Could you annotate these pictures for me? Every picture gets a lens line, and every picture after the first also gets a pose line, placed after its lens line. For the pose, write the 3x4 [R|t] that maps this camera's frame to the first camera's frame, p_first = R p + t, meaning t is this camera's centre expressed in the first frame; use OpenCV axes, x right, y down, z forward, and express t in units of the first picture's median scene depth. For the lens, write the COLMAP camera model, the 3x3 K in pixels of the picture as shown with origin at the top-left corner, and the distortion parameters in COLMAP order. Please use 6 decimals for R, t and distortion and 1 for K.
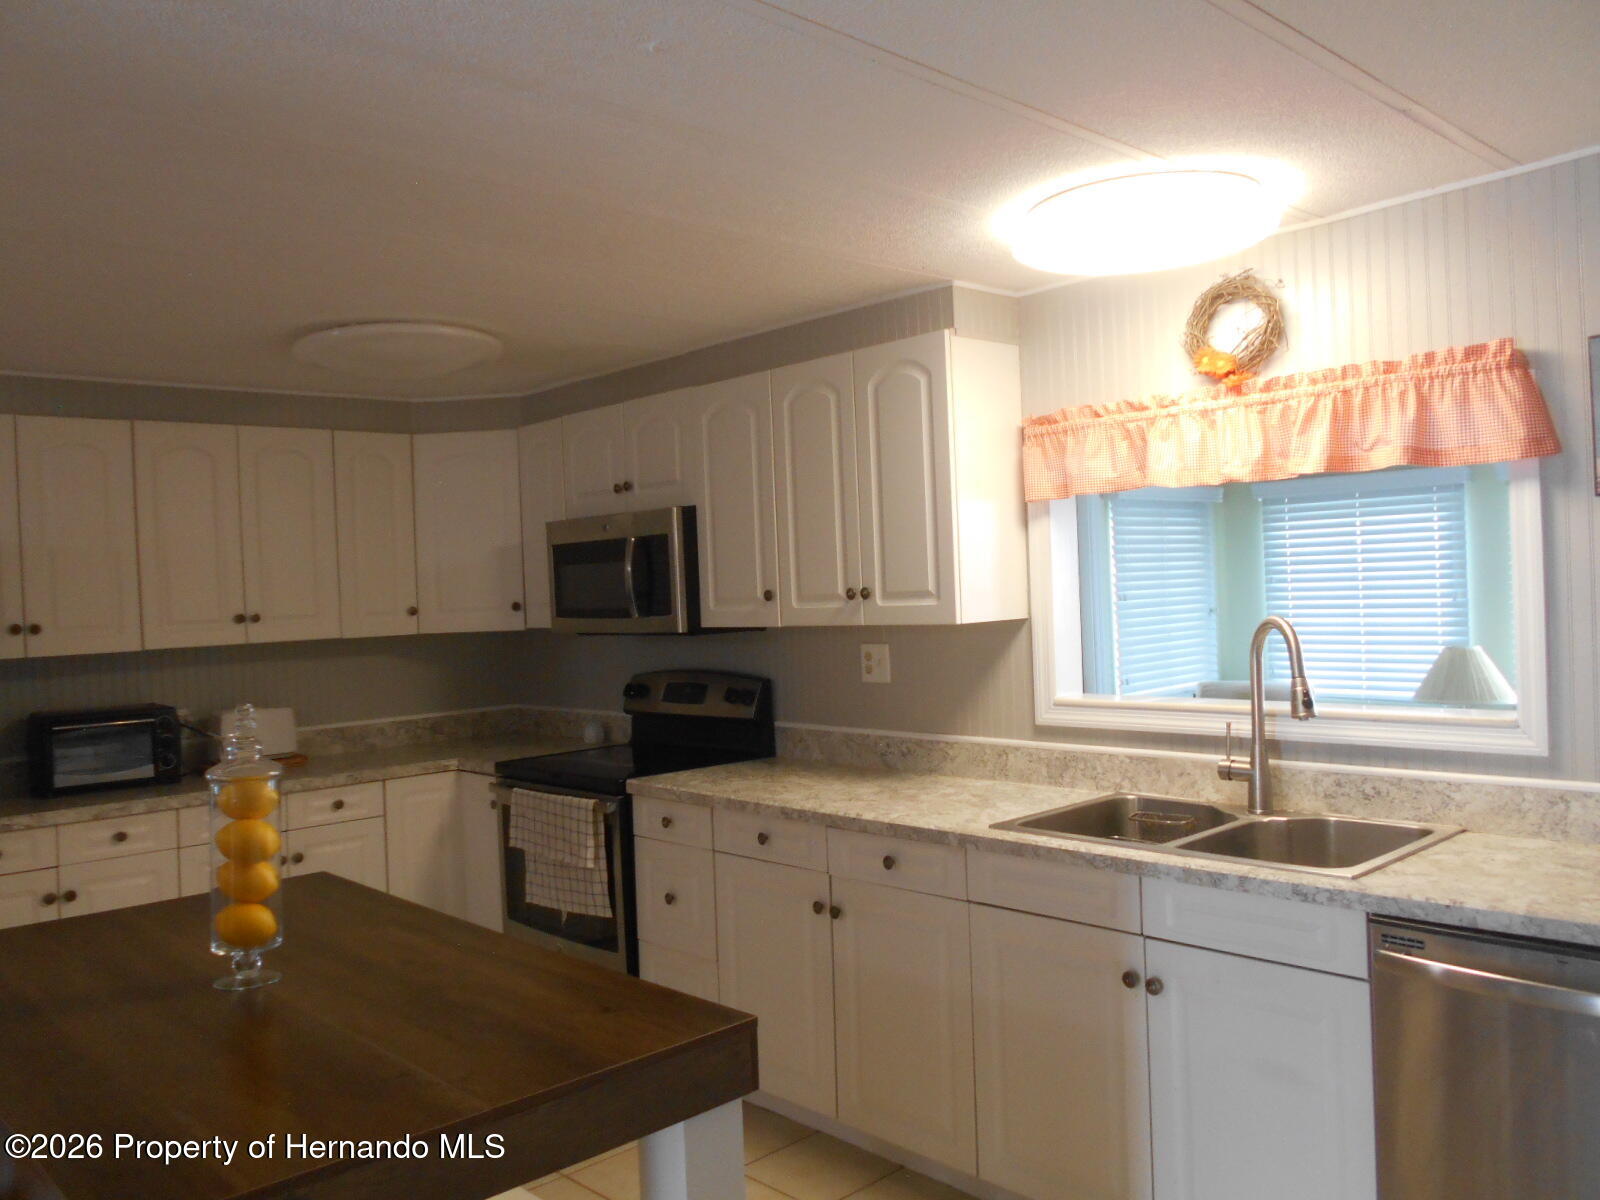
lens RADIAL K [[1260.3, 0, 817.3], [0, 1260.3, 582.3], [0, 0, 1]] dist [-0.004829, 0.012015]
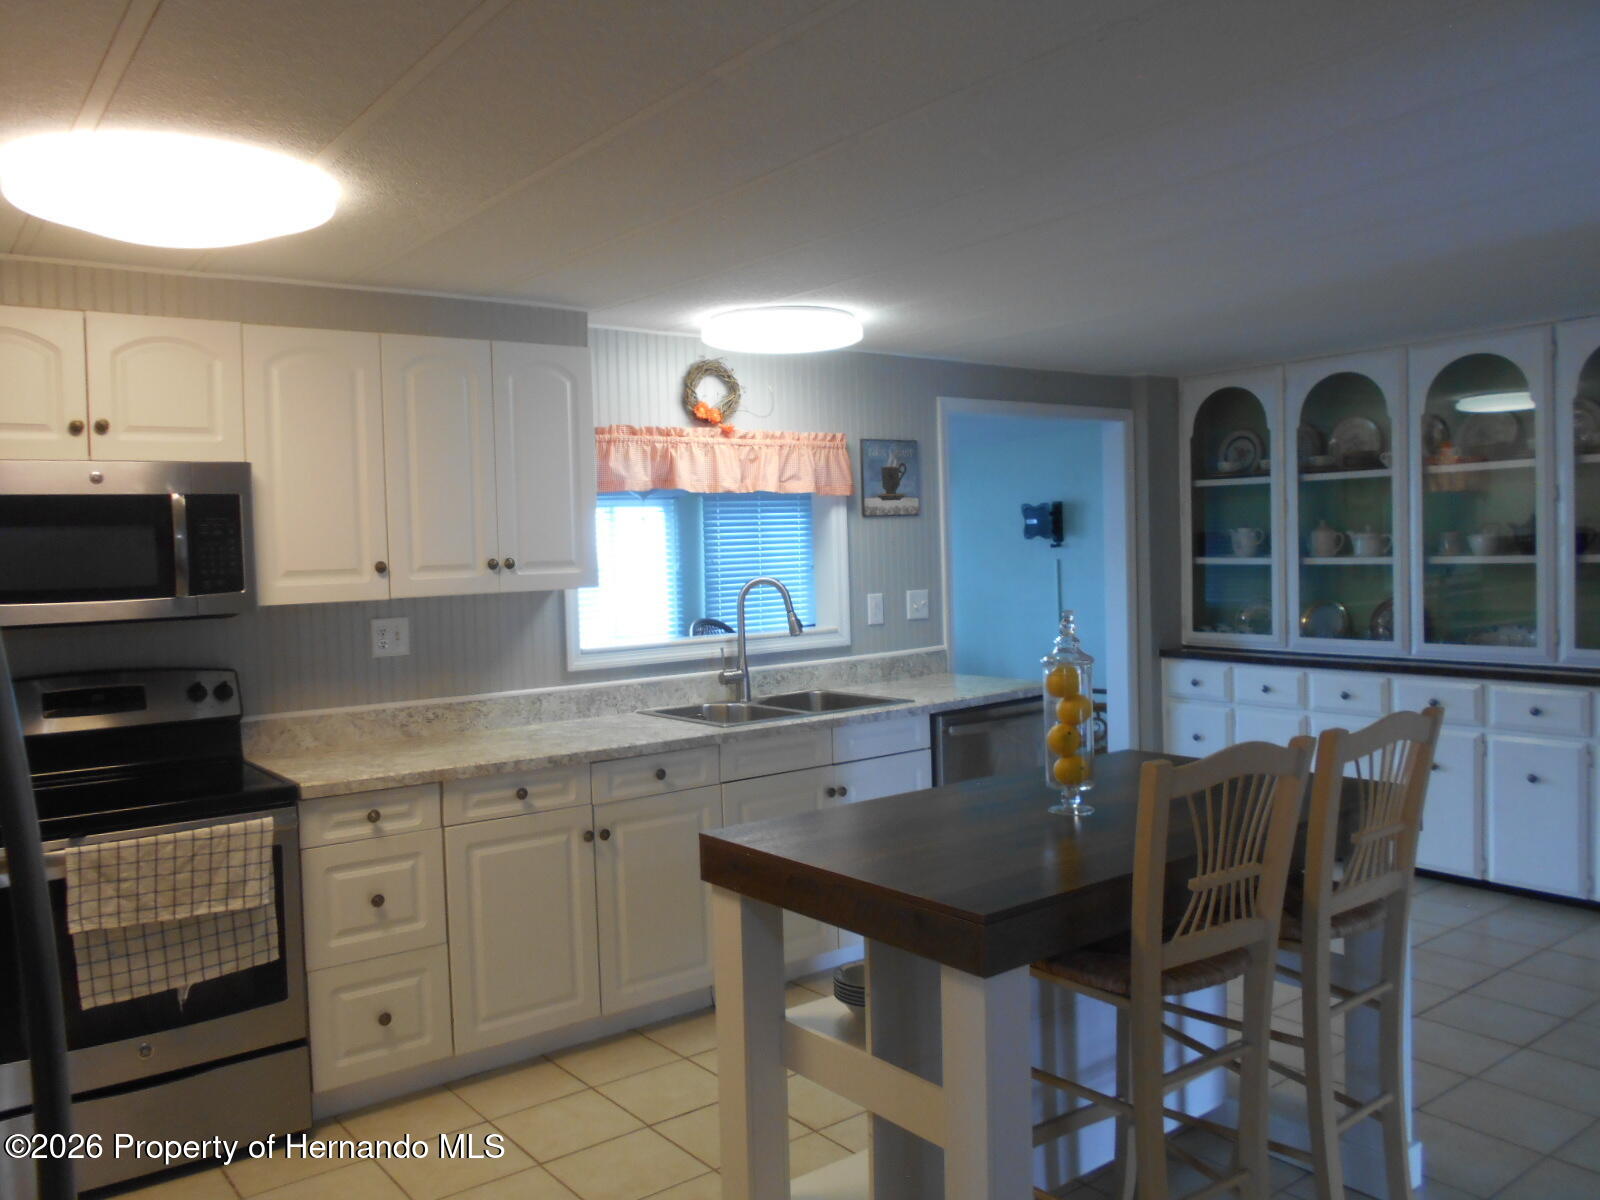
lens RADIAL K [[1260.3, 0, 763.1], [0, 1260.3, 587.8], [0, 0, 1]] dist [-0.004829, 0.012015]
pose [[0.132137, 0.004491, 0.991221, -0.985442], [0.023520, 0.999694, -0.007665, 0.042024], [-0.990952, 0.024327, 0.131991, 0.610103]]
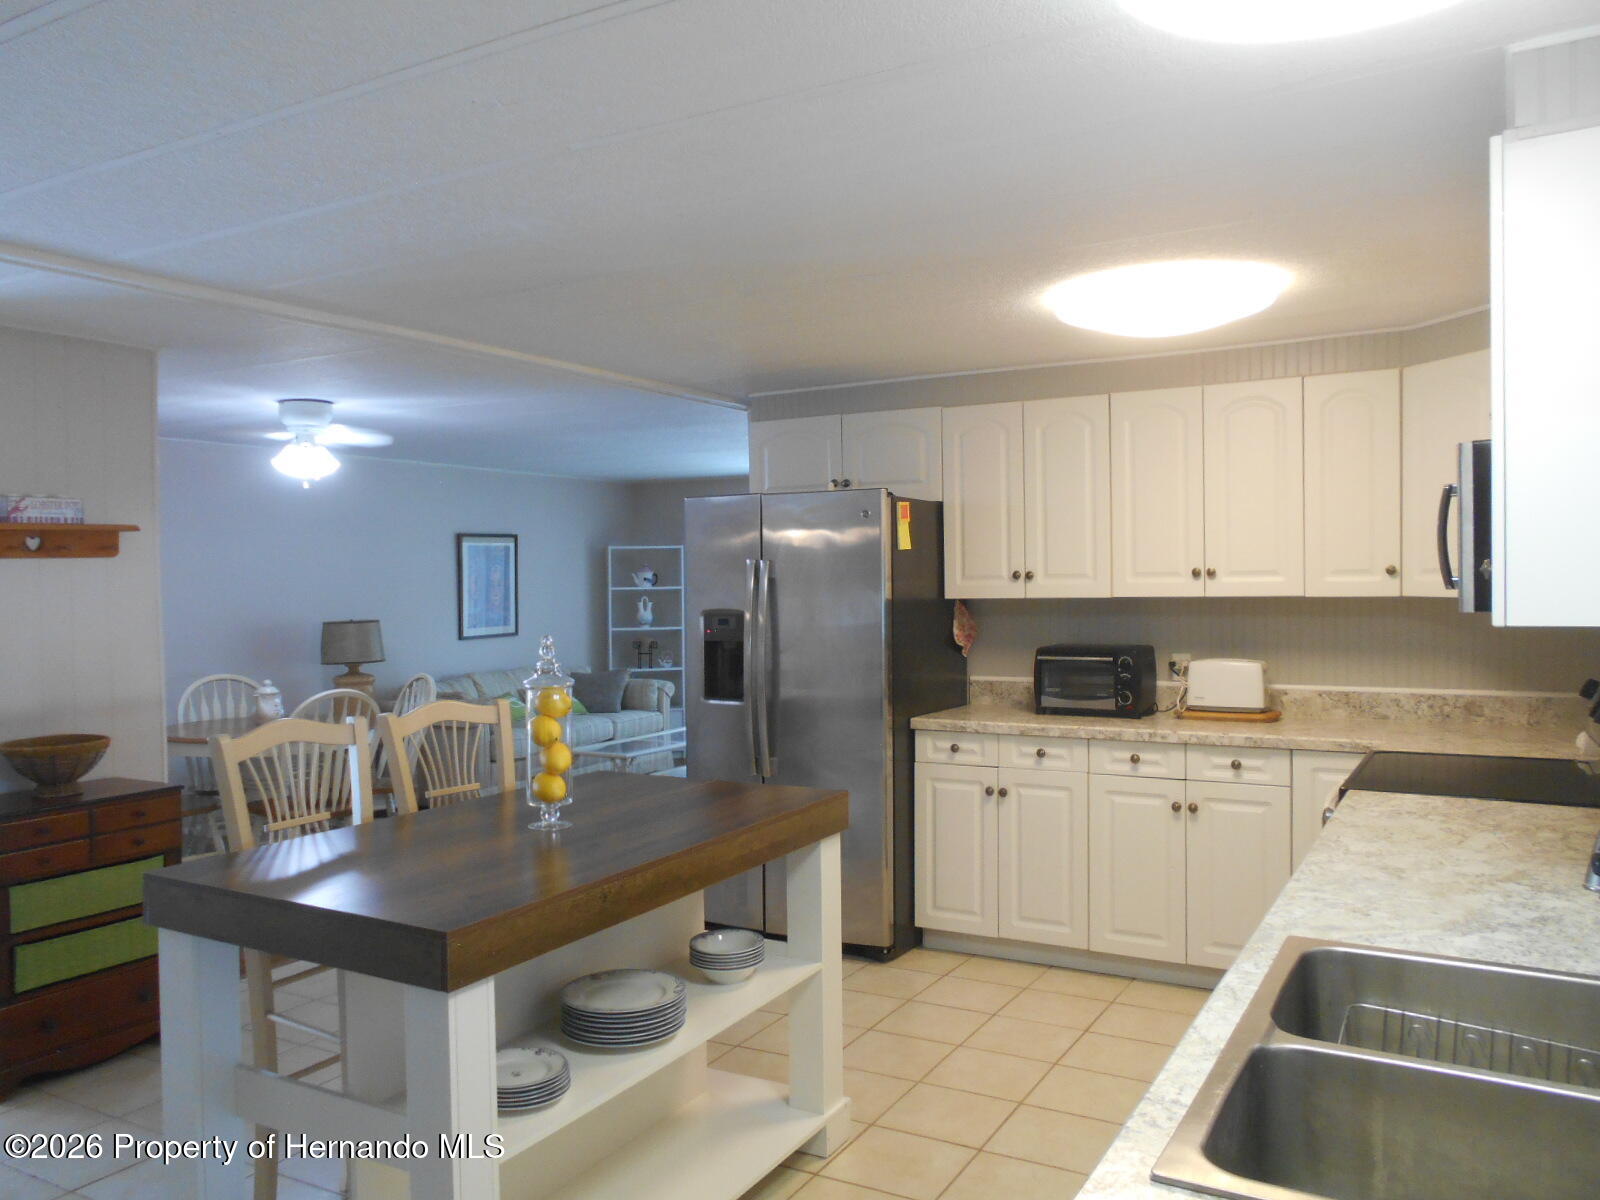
lens RADIAL K [[1260.3, 0, 802.6], [0, 1260.3, 600.0], [0, 0, 1]] dist [-0.004829, 0.012015]
pose [[0.285408, 0.057173, -0.956699, 0.652128], [0.006380, 0.998084, 0.061550, -0.021963], [0.958385, -0.023671, 0.284496, 0.559602]]
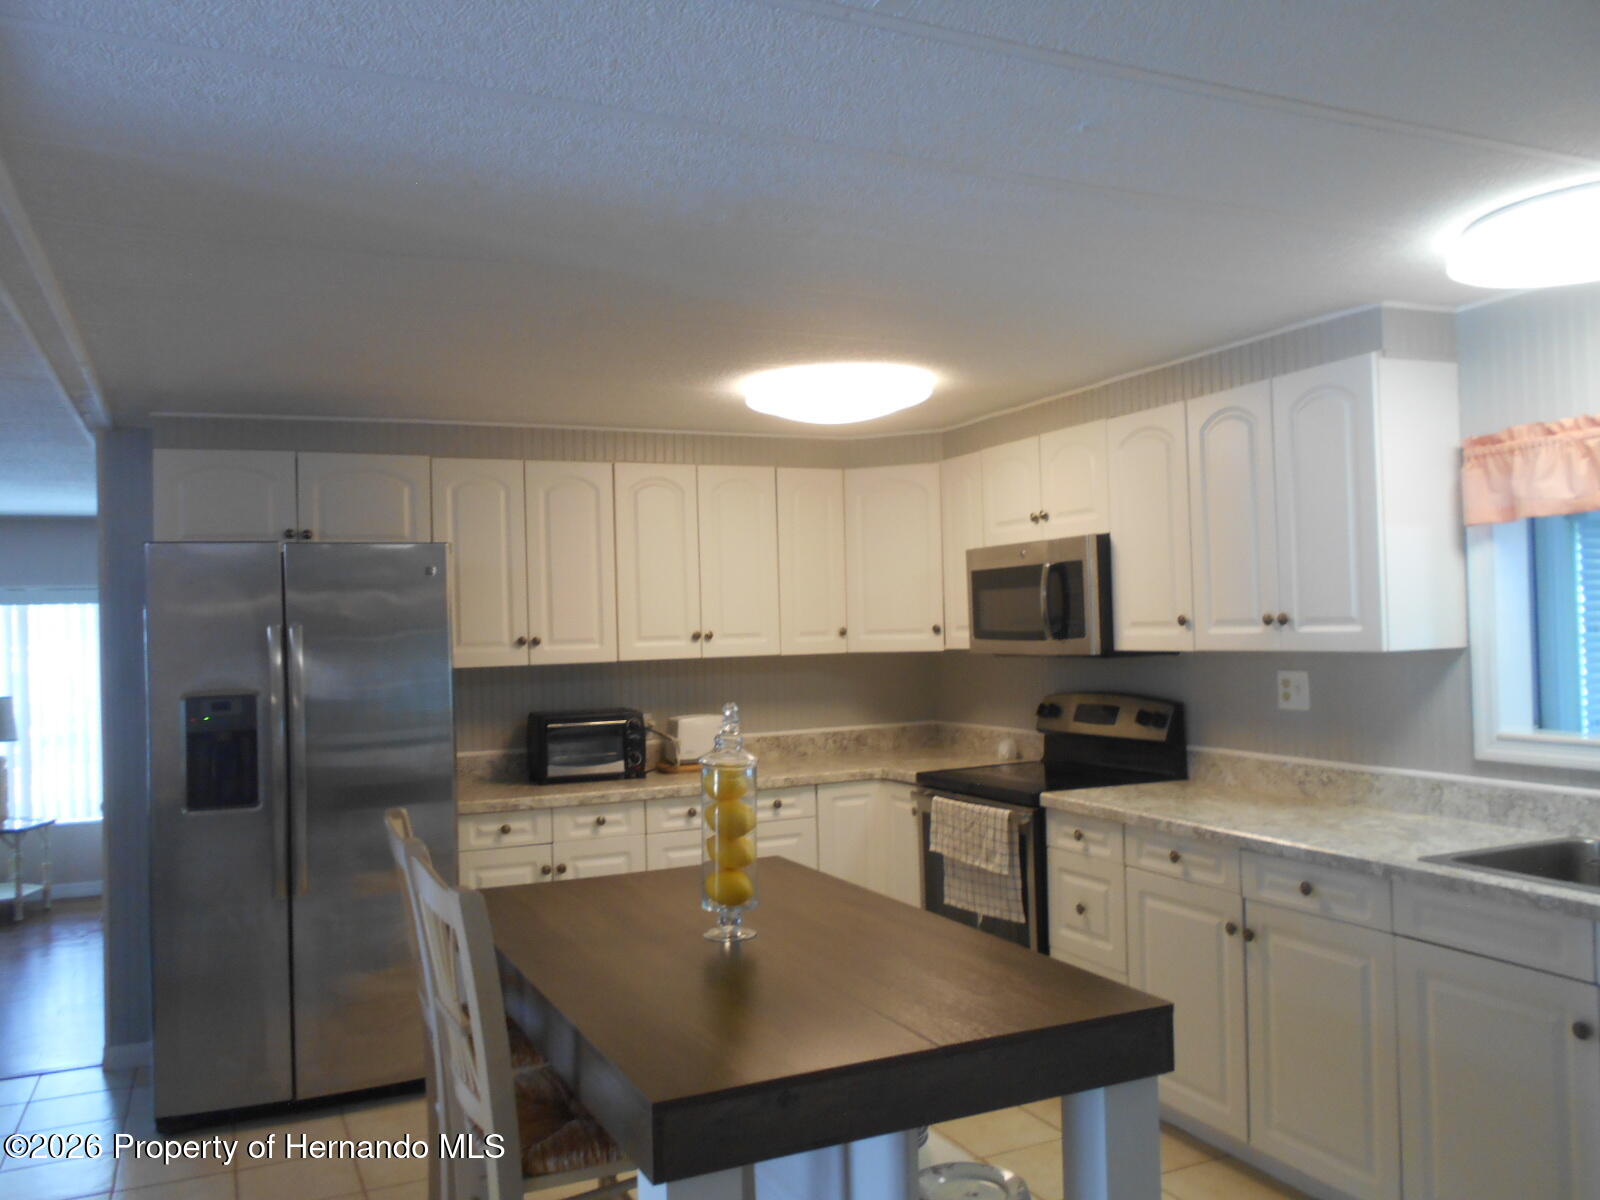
lens RADIAL K [[1260.3, 0, 795.4], [0, 1260.3, 608.0], [0, 0, 1]] dist [-0.004829, 0.012015]
pose [[0.944399, 0.008684, -0.328688, 0.000294], [-0.008625, 0.999961, 0.001636, 0.001512], [0.328689, 0.001290, 0.944437, -0.066893]]
